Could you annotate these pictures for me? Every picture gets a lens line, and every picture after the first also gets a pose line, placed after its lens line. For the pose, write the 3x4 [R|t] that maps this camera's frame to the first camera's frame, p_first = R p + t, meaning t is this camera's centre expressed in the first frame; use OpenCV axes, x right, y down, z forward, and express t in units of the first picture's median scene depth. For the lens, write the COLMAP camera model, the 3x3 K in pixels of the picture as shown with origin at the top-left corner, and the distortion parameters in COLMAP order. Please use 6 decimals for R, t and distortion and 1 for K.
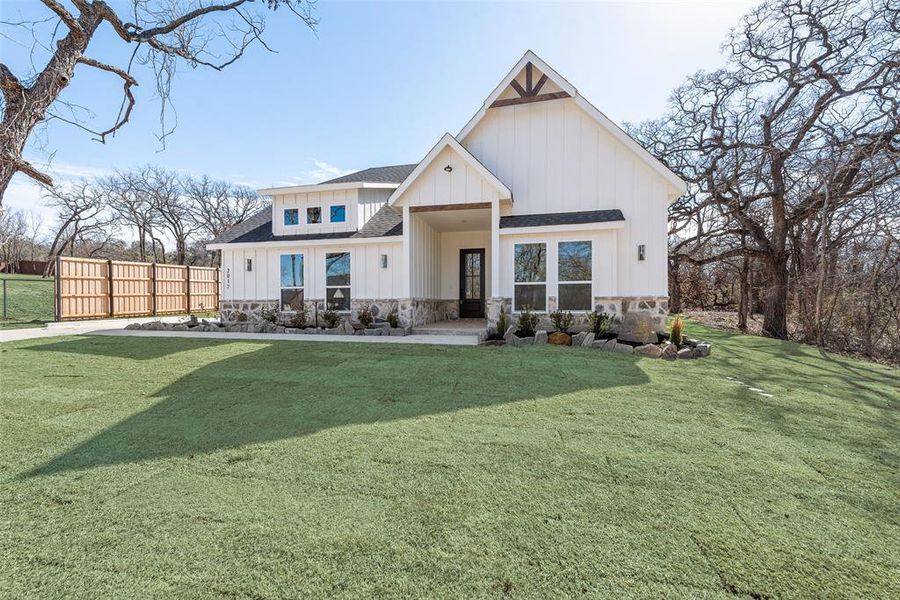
lens RADIAL K [[382.4, 0, 444.3], [0, 382.4, 303.4], [0, 0, 1]] dist [0.001594, 0.000062]
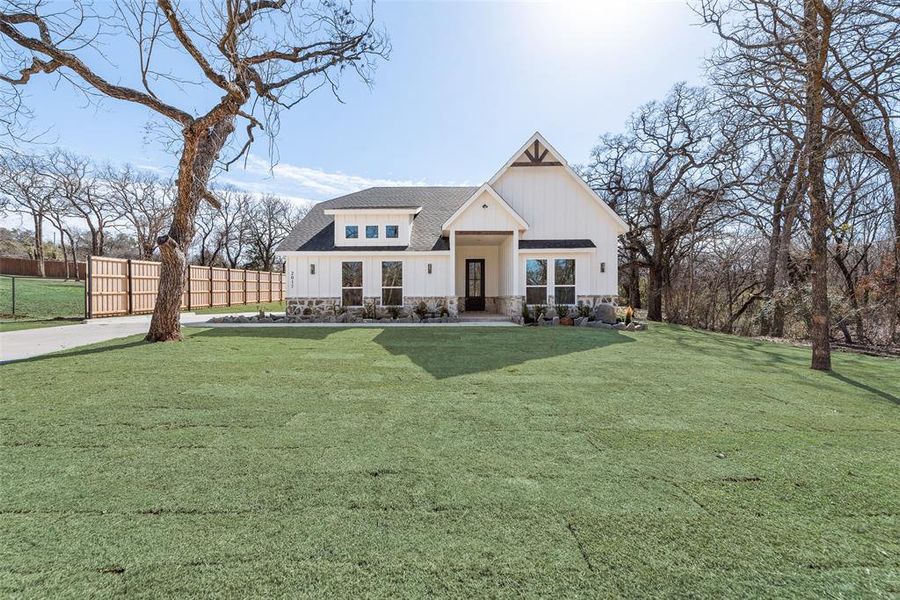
lens RADIAL K [[359.9, 0, 450.0], [0, 359.9, 300.0], [0, 0, 1]] dist [0.004512, 0.000354]
pose [[0.970200, -0.002513, 0.242294, -0.381192], [0.002955, 0.999995, -0.001460, 0.002308], [-0.242289, 0.002133, 0.970202, -0.244581]]
